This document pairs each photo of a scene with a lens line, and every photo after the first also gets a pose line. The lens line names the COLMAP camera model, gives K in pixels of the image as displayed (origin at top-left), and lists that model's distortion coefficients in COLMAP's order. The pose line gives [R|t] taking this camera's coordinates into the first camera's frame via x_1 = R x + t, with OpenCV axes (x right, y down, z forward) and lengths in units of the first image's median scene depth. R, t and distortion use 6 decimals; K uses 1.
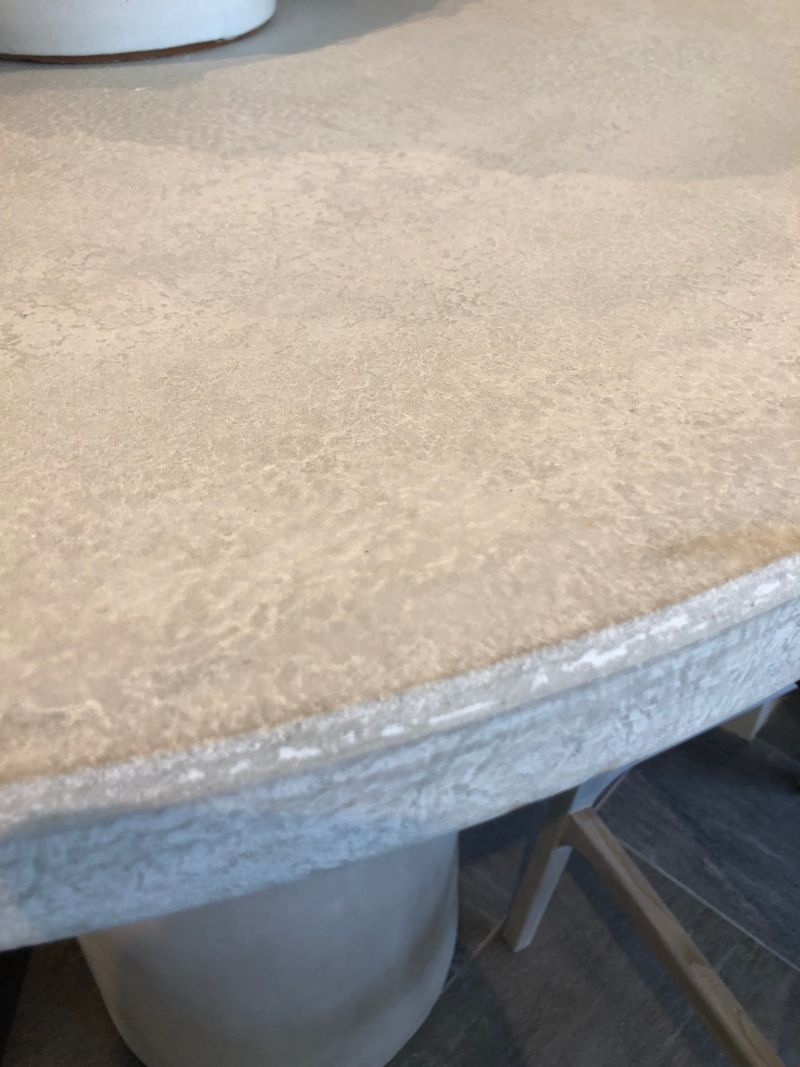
lens RADIAL K [[891.4, 0, 416.0], [0, 891.4, 528.6], [0, 0, 1]] dist [0.007800, 0.001017]
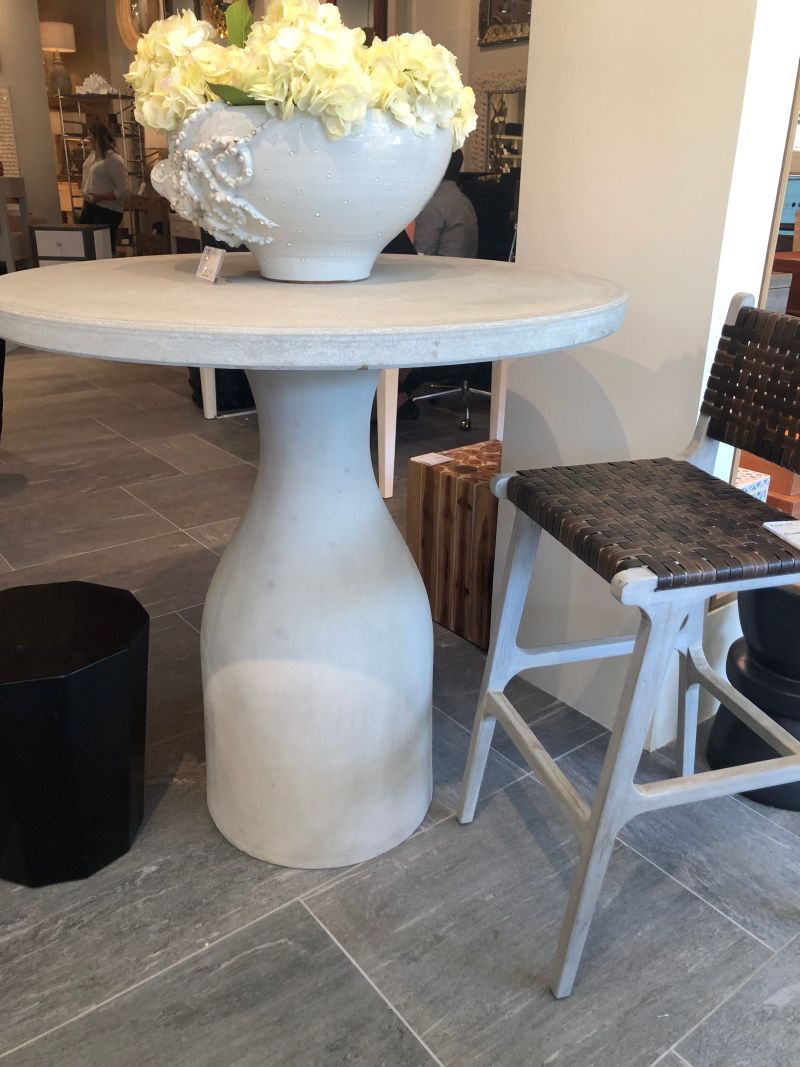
lens RADIAL K [[861.1, 0, 430.1], [0, 861.1, 516.0], [0, 0, 1]] dist [0.063199, -0.137667]
pose [[0.988280, 0.079625, -0.130237, 1.414278], [-0.118717, 0.937240, -0.327852, 3.178554], [0.095959, 0.339471, 0.935709, -4.085345]]
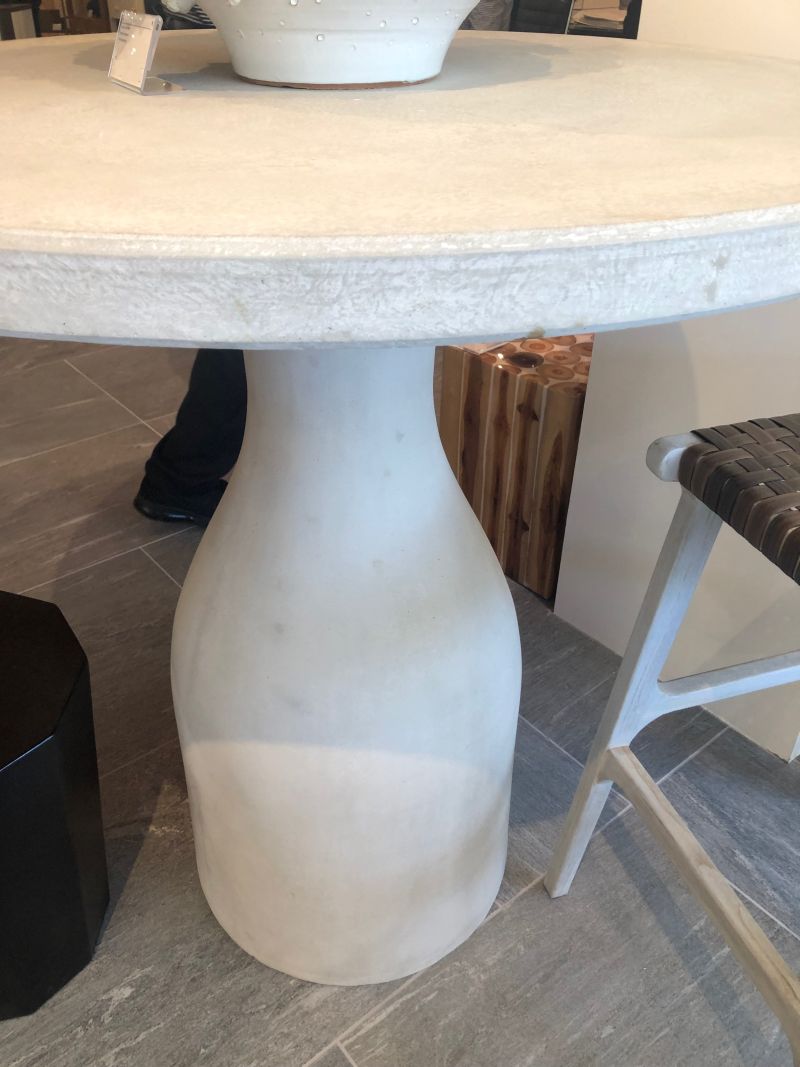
lens RADIAL K [[878.6, 0, 408.8], [0, 878.6, 530.8], [0, 0, 1]] dist [0.008510, -0.003600]
pose [[0.989025, 0.093269, -0.114592, 0.099395], [-0.106981, 0.986993, -0.119997, 1.146088], [0.101909, 0.130939, 0.986139, -1.155537]]
